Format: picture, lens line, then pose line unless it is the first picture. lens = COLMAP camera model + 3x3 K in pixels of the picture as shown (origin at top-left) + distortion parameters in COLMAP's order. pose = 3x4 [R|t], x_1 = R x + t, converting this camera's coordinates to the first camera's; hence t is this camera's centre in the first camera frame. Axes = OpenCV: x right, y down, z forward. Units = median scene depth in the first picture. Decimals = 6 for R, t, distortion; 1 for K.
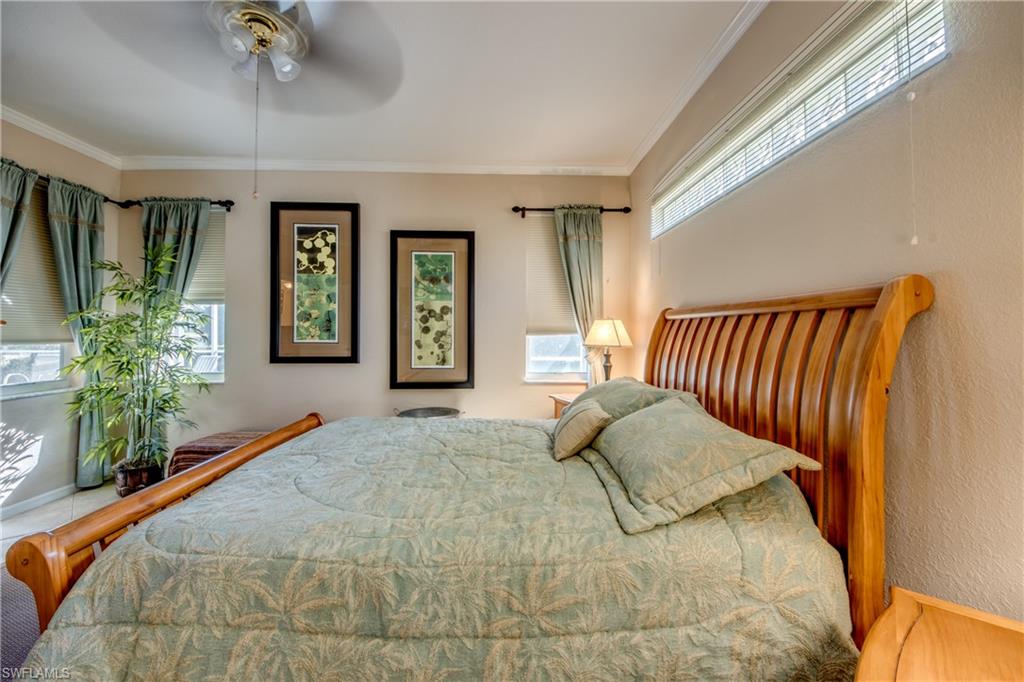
lens RADIAL K [[394.6, 0, 509.2], [0, 394.6, 337.0], [0, 0, 1]] dist [0.044836, -0.030980]
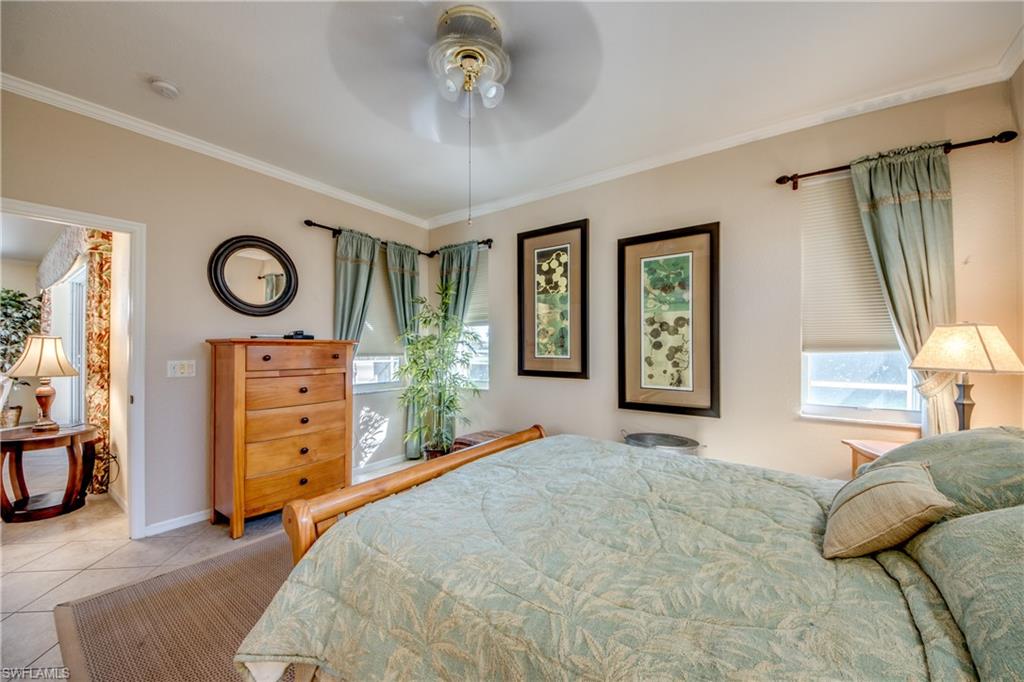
lens RADIAL K [[383.2, 0, 510.6], [0, 383.2, 350.0], [0, 0, 1]] dist [0.032746, -0.022007]
pose [[0.798902, 0.001466, -0.601459, 0.047350], [-0.006003, 0.999967, -0.005535, -0.000744], [0.601431, 0.008033, 0.798884, 0.120720]]
